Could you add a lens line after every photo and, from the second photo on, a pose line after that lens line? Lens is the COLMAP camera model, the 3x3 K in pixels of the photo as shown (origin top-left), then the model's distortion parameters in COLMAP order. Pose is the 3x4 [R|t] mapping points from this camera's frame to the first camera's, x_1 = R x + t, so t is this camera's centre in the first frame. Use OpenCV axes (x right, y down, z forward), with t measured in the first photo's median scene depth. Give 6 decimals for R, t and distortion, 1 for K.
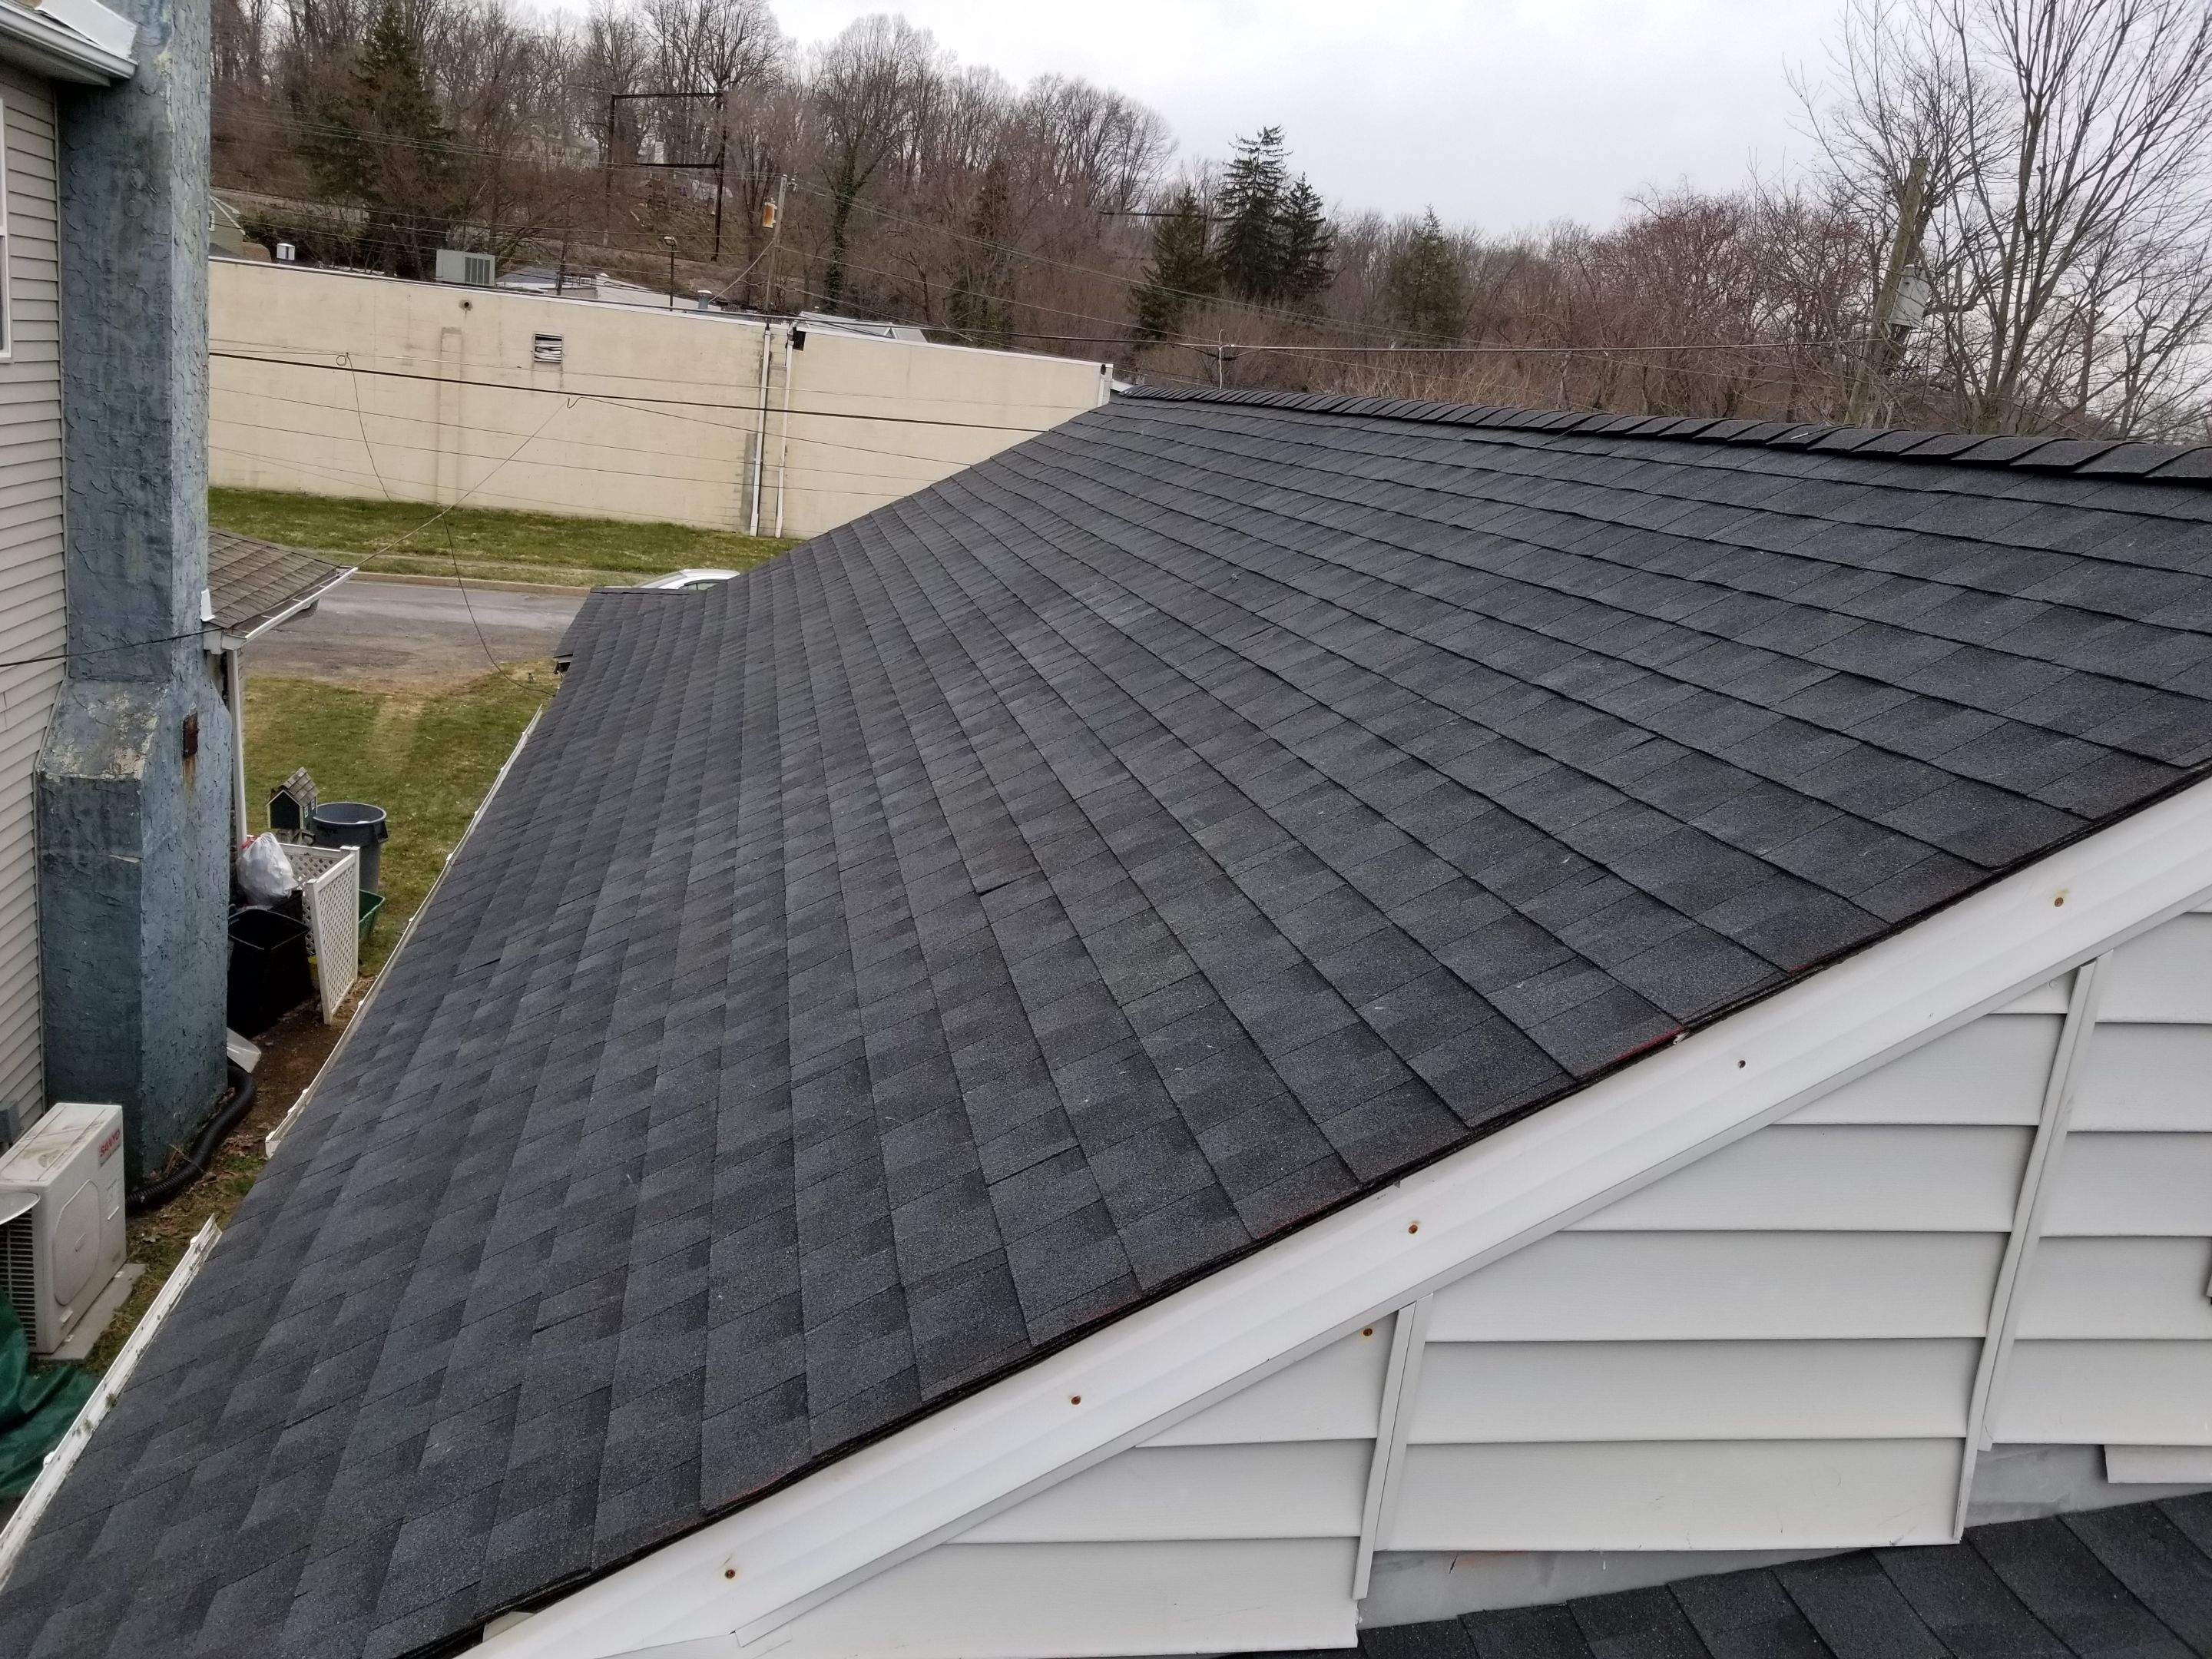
lens RADIAL K [[1735.1, 0, 1091.7], [0, 1735.1, 777.3], [0, 0, 1]] dist [-0.003260, -0.003536]
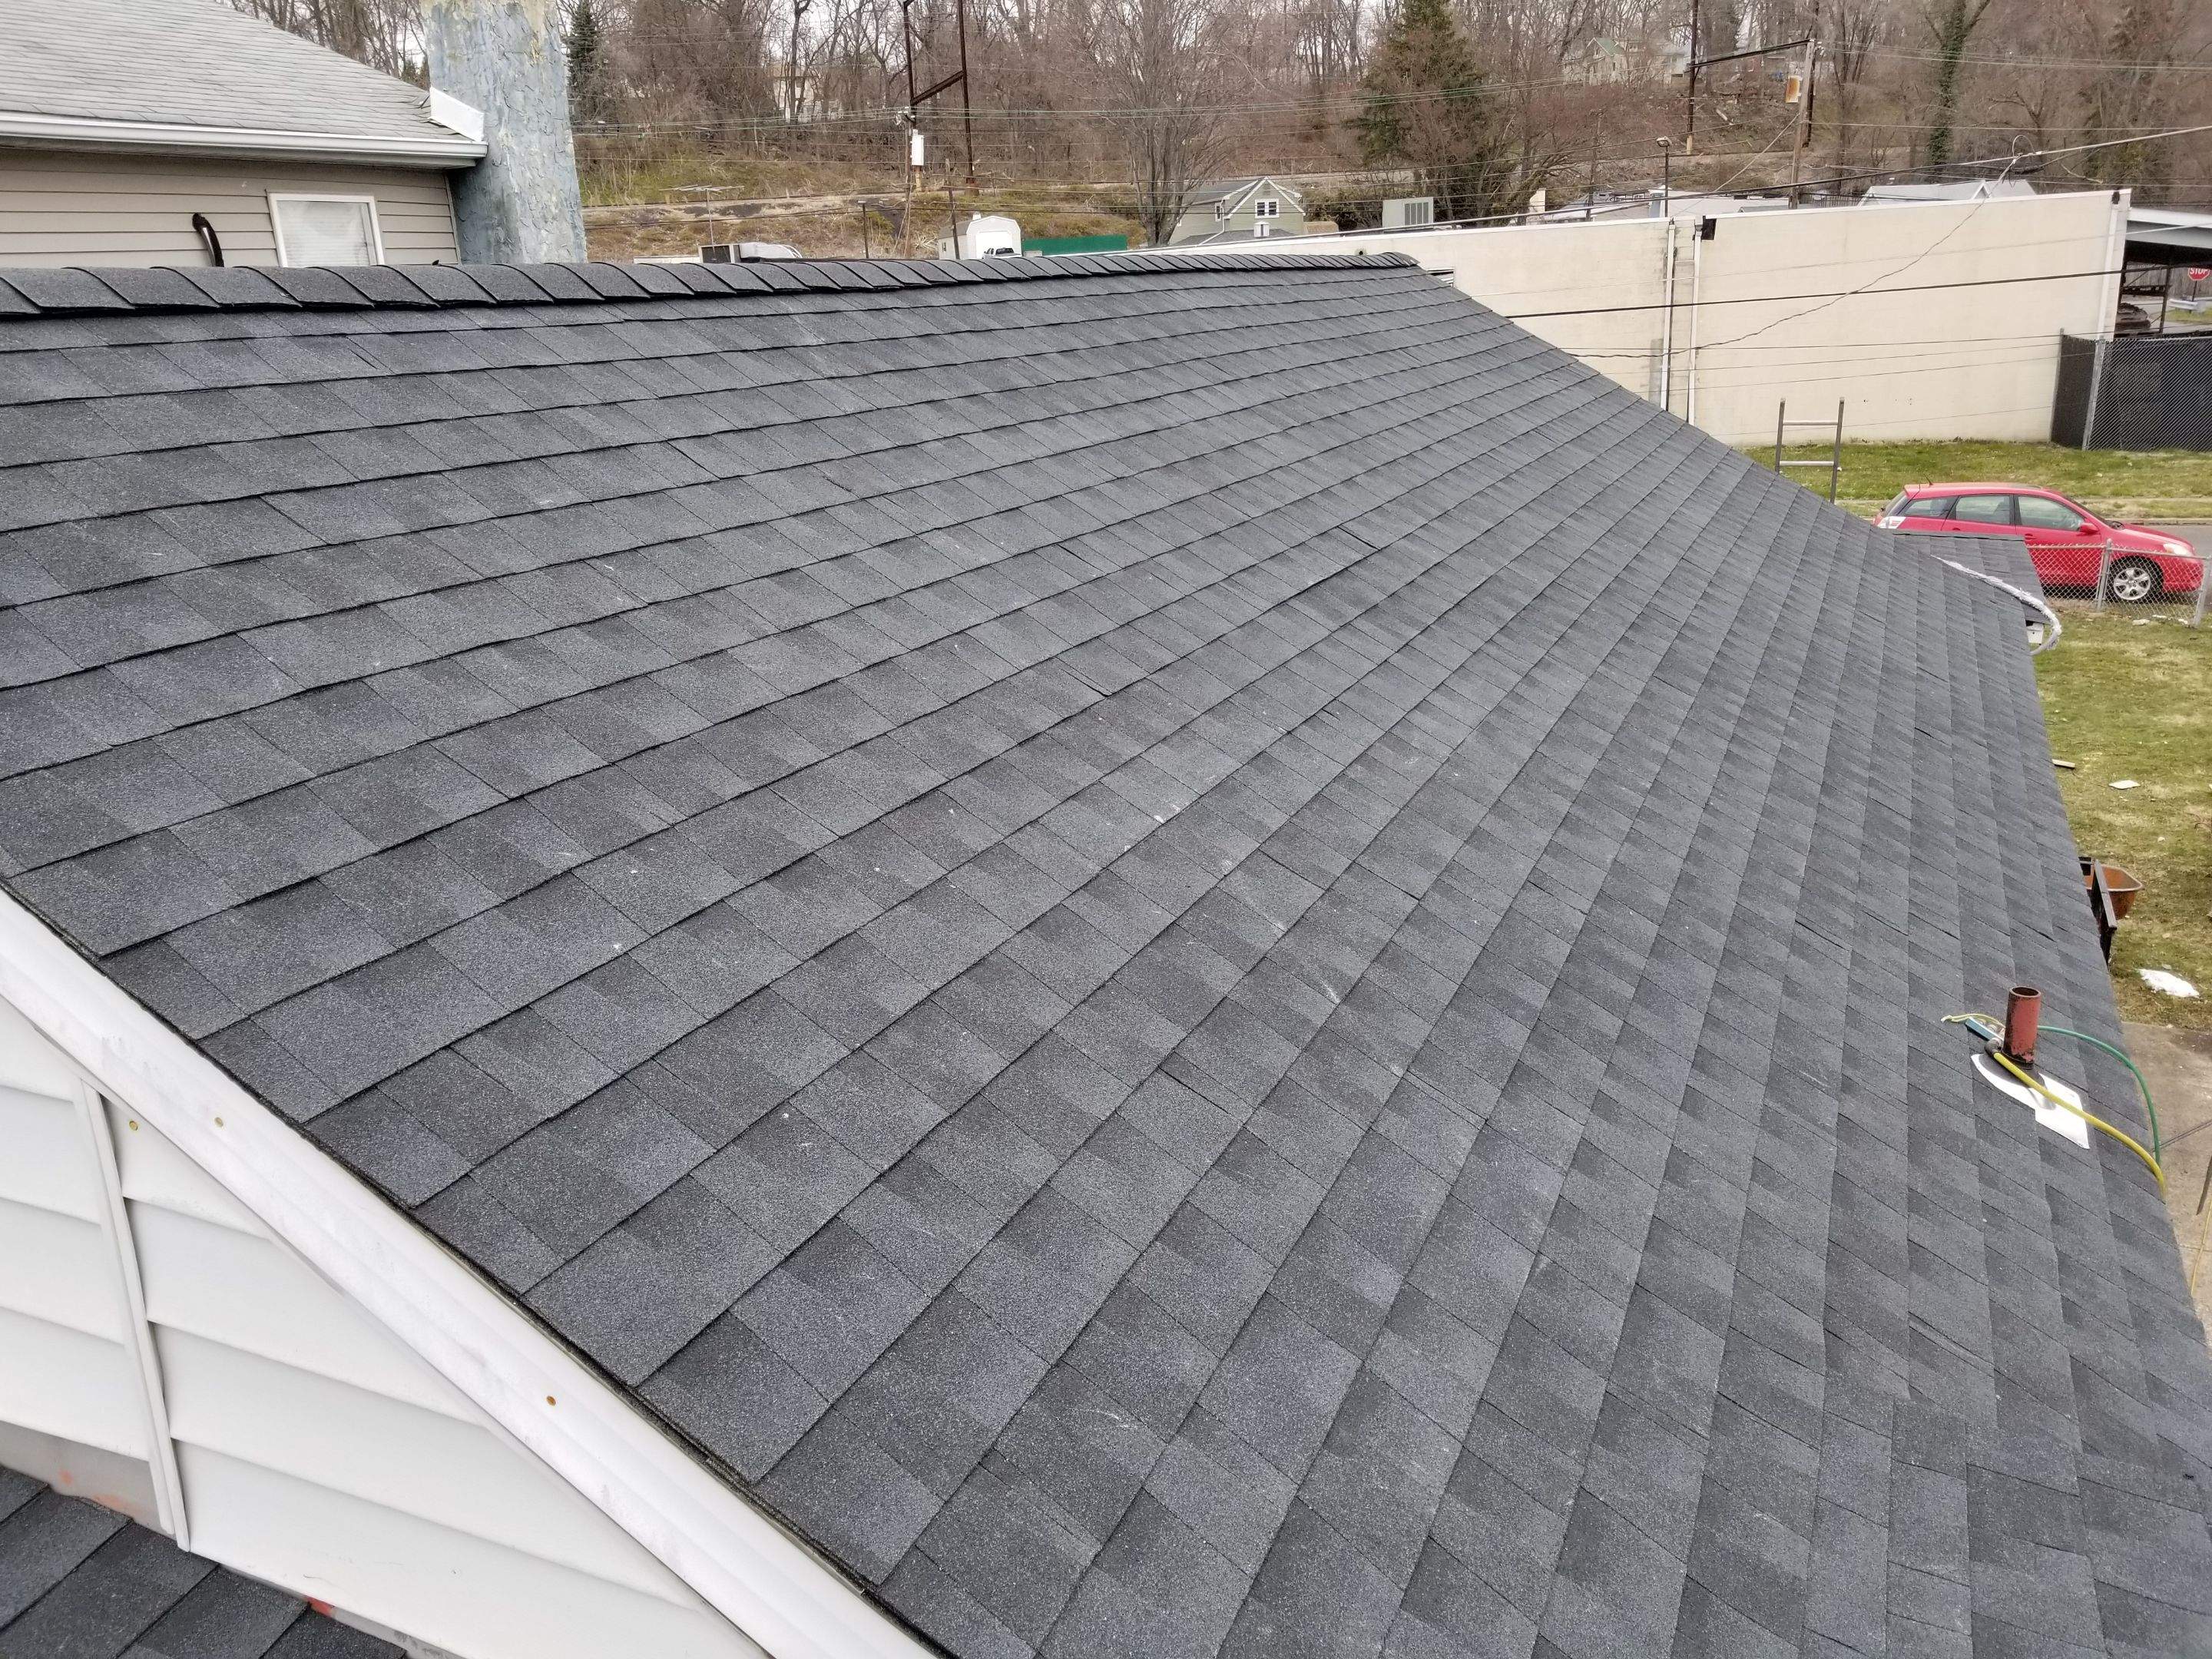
lens RADIAL K [[1745.8, 0, 1065.3], [0, 1745.8, 815.9], [0, 0, 1]] dist [0.000527, -0.007317]
pose [[0.802744, 0.020119, -0.595984, 0.114861], [0.014378, 0.998487, 0.053073, 0.003951], [0.596151, -0.051173, 0.801240, 0.040666]]
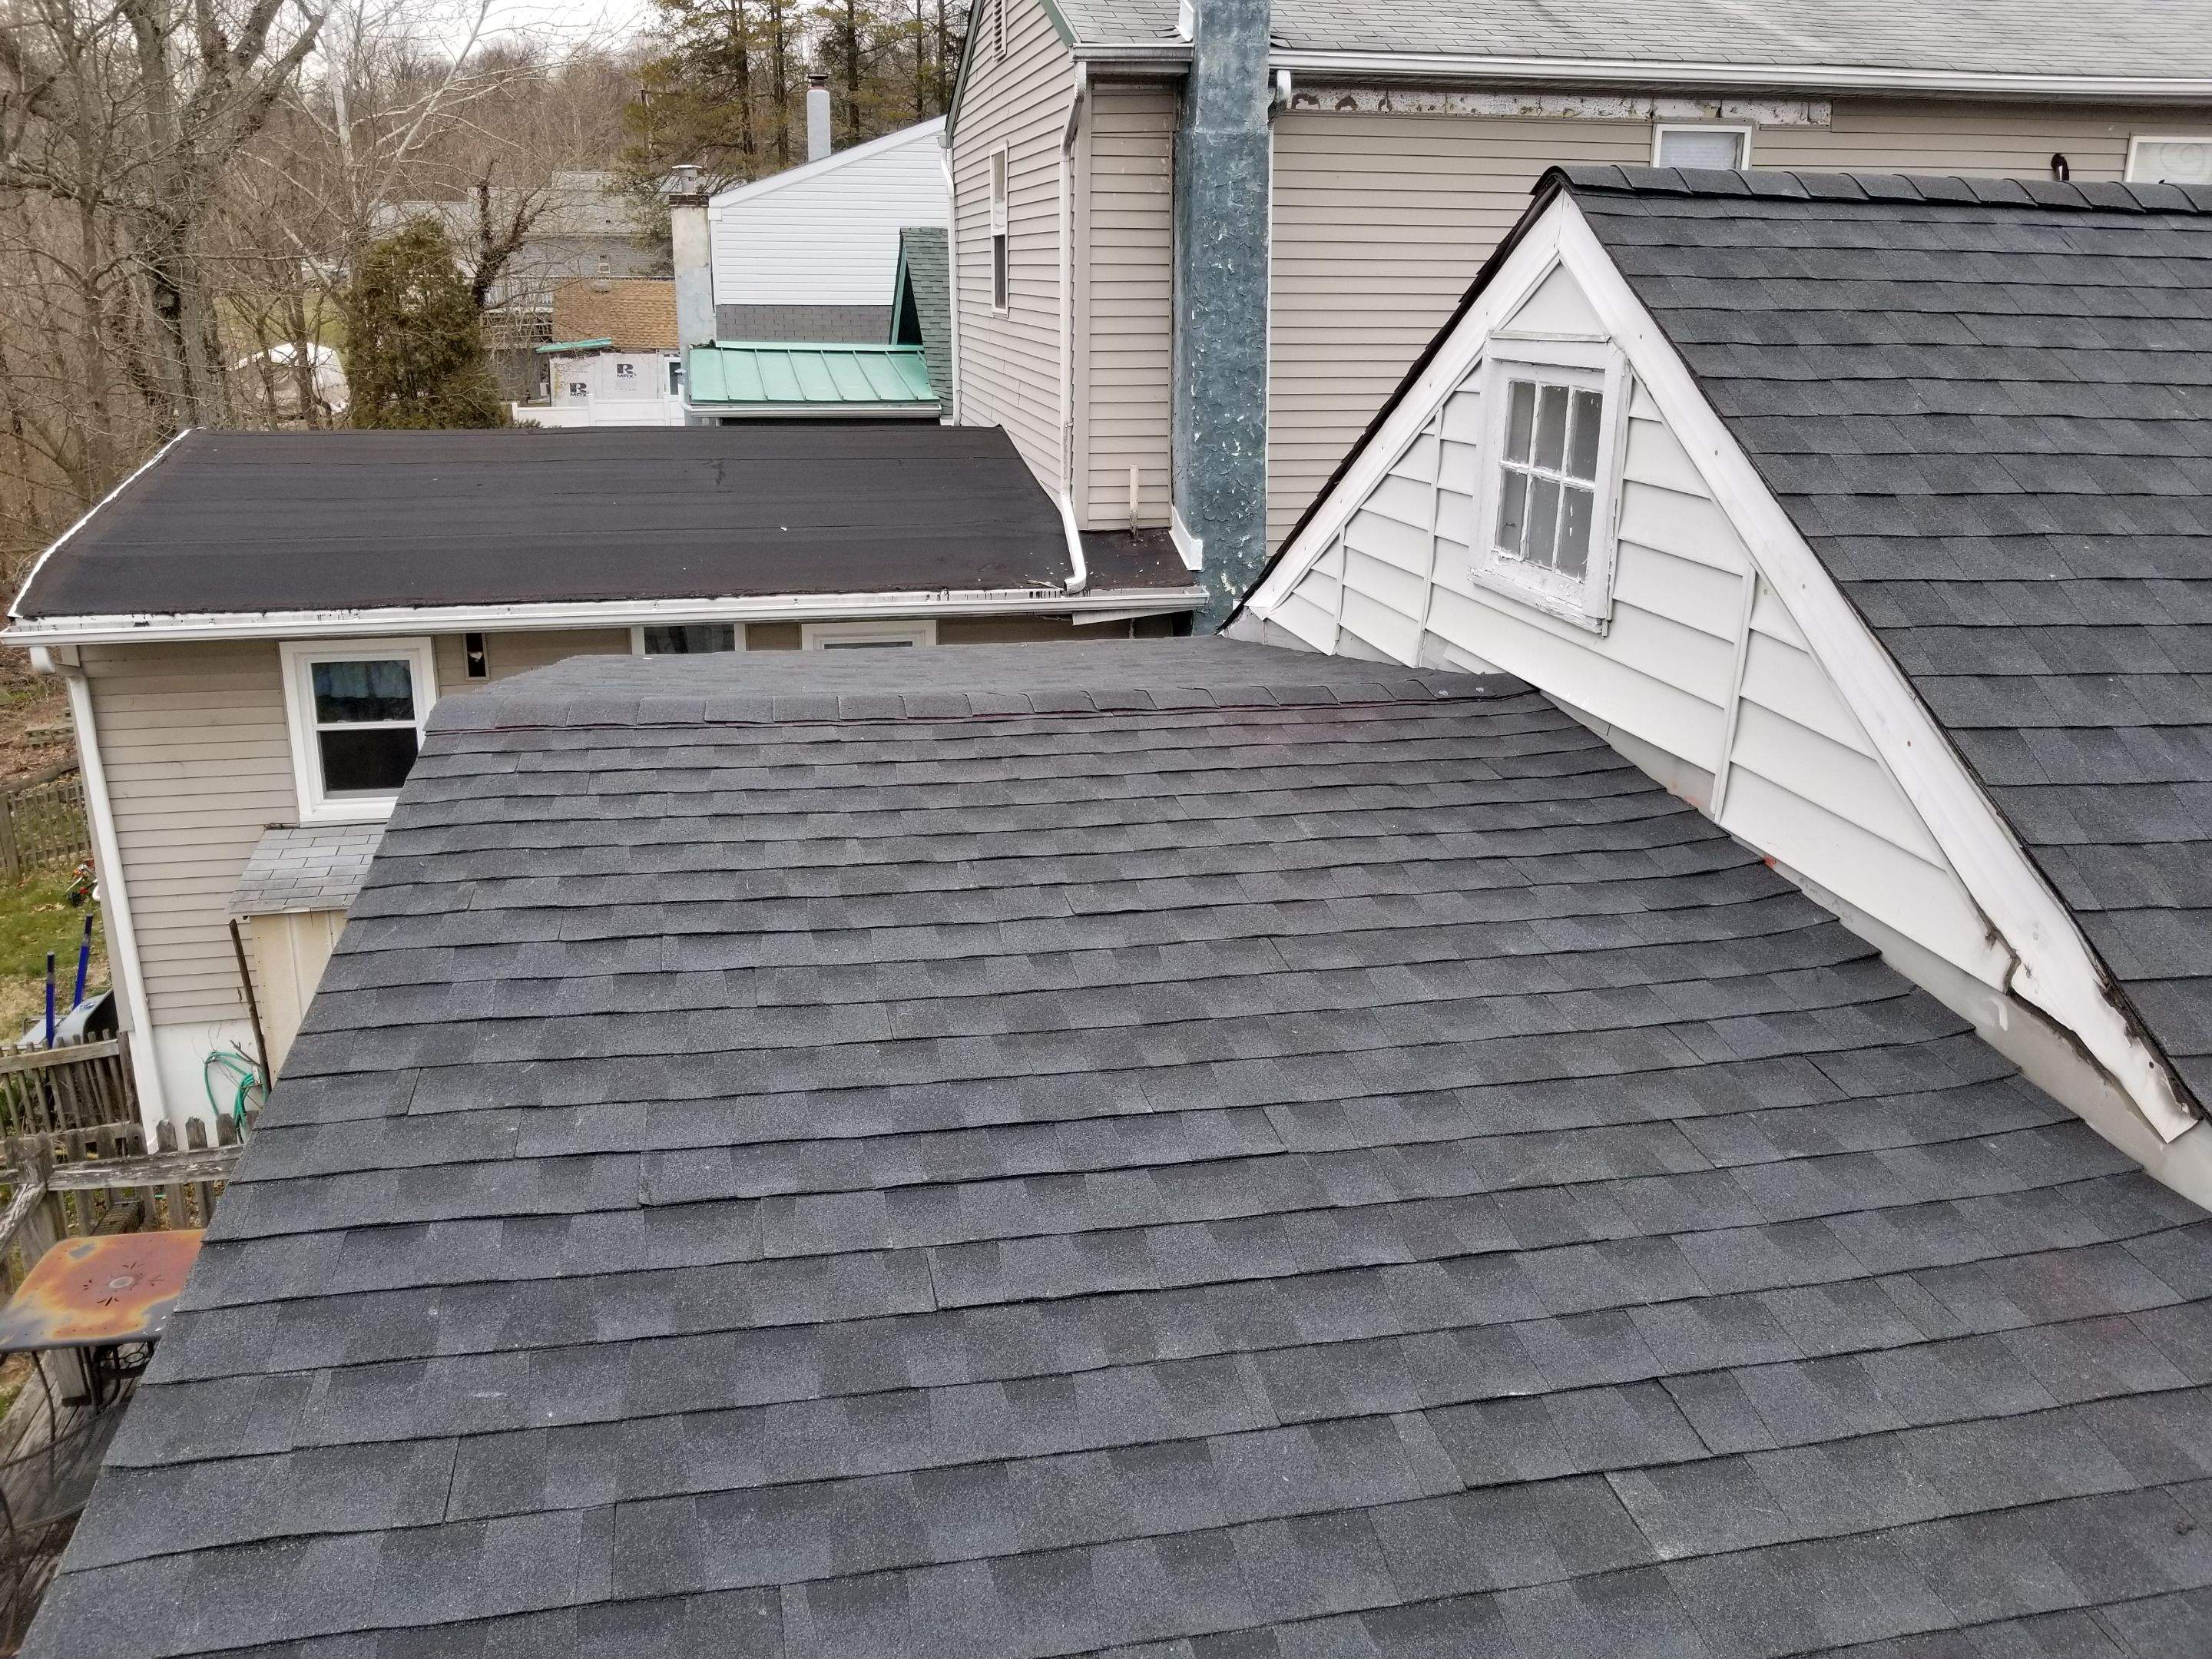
lens RADIAL K [[1735.1, 0, 1091.7], [0, 1735.1, 777.3], [0, 0, 1]] dist [-0.003260, -0.003536]
pose [[0.009359, 0.169169, -0.985543, 0.157335], [-0.222570, 0.961214, 0.162880, 0.015921], [0.974872, 0.217828, 0.046648, 0.026326]]
